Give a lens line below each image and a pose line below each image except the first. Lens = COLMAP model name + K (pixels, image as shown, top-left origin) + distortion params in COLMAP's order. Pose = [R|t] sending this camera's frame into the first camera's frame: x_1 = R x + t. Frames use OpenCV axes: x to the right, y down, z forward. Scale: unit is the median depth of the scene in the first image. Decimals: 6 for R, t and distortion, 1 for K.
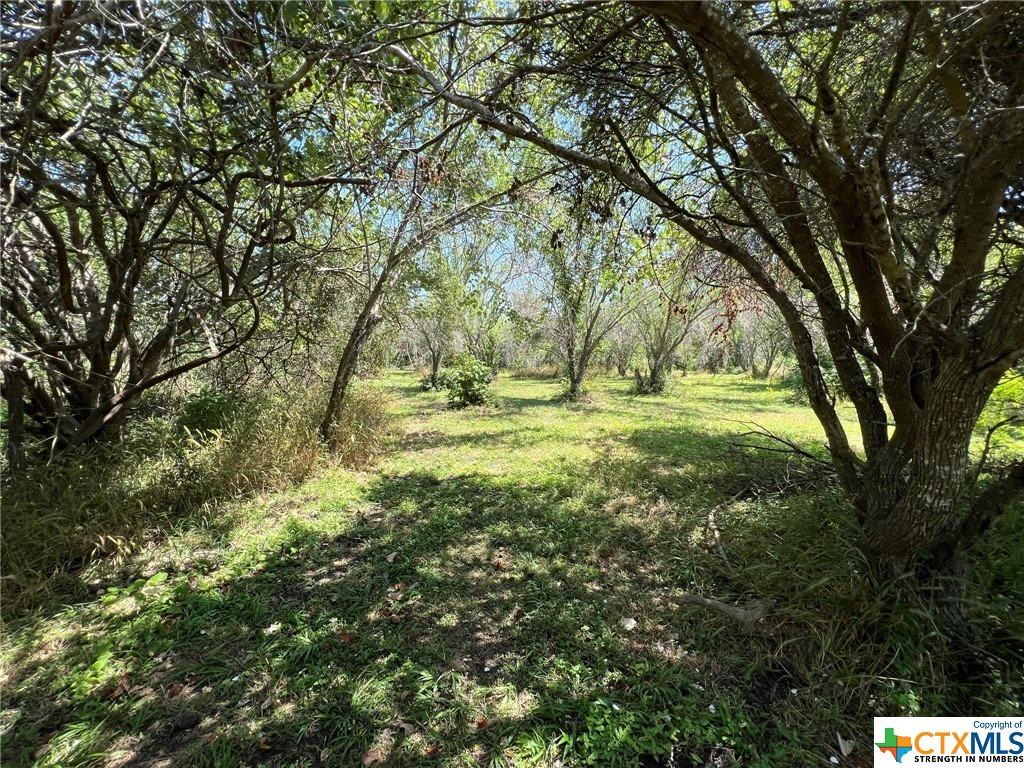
lens RADIAL K [[413.2, 0, 509.7], [0, 413.2, 383.1], [0, 0, 1]] dist [-0.003730, 0.001995]
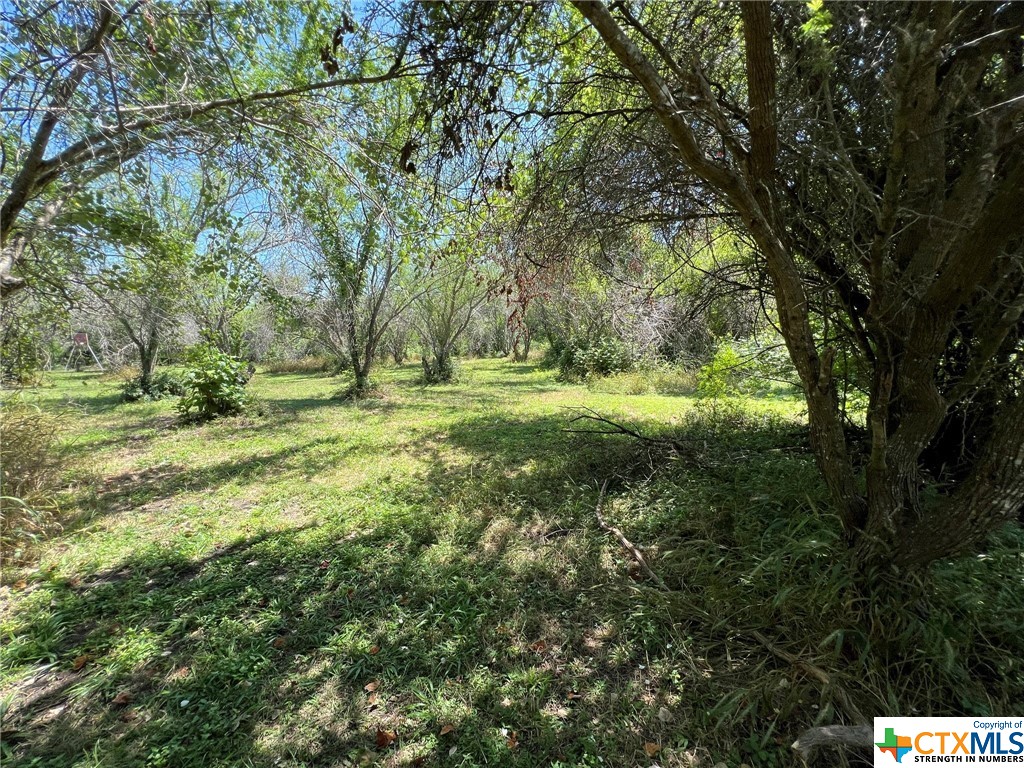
lens RADIAL K [[413.2, 0, 509.7], [0, 413.2, 383.1], [0, 0, 1]] dist [-0.003730, 0.001995]
pose [[0.850406, -0.073279, 0.520998, -0.033178], [0.058211, 0.997278, 0.045252, -0.008083], [-0.522896, -0.008155, 0.852357, 0.116762]]
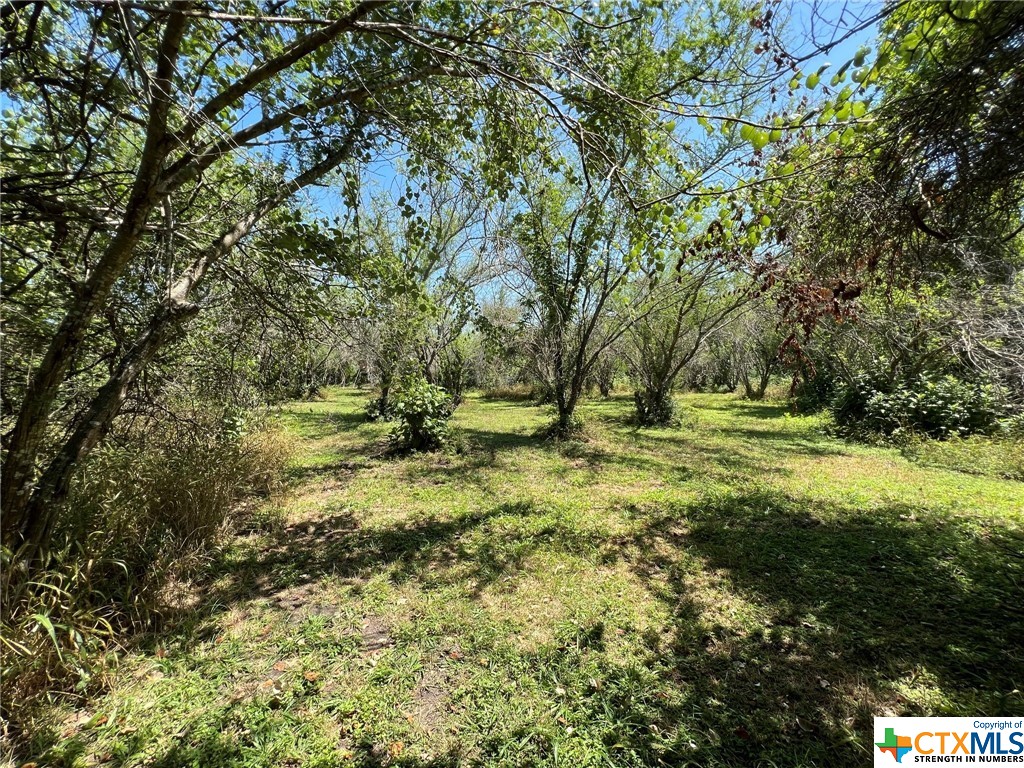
lens RADIAL K [[413.2, 0, 509.7], [0, 413.2, 383.1], [0, 0, 1]] dist [-0.003730, 0.001995]
pose [[0.997537, -0.002096, 0.070110, 0.005221], [0.004787, 0.999257, -0.038243, -0.030789], [-0.069978, 0.038484, 0.996806, 0.293898]]
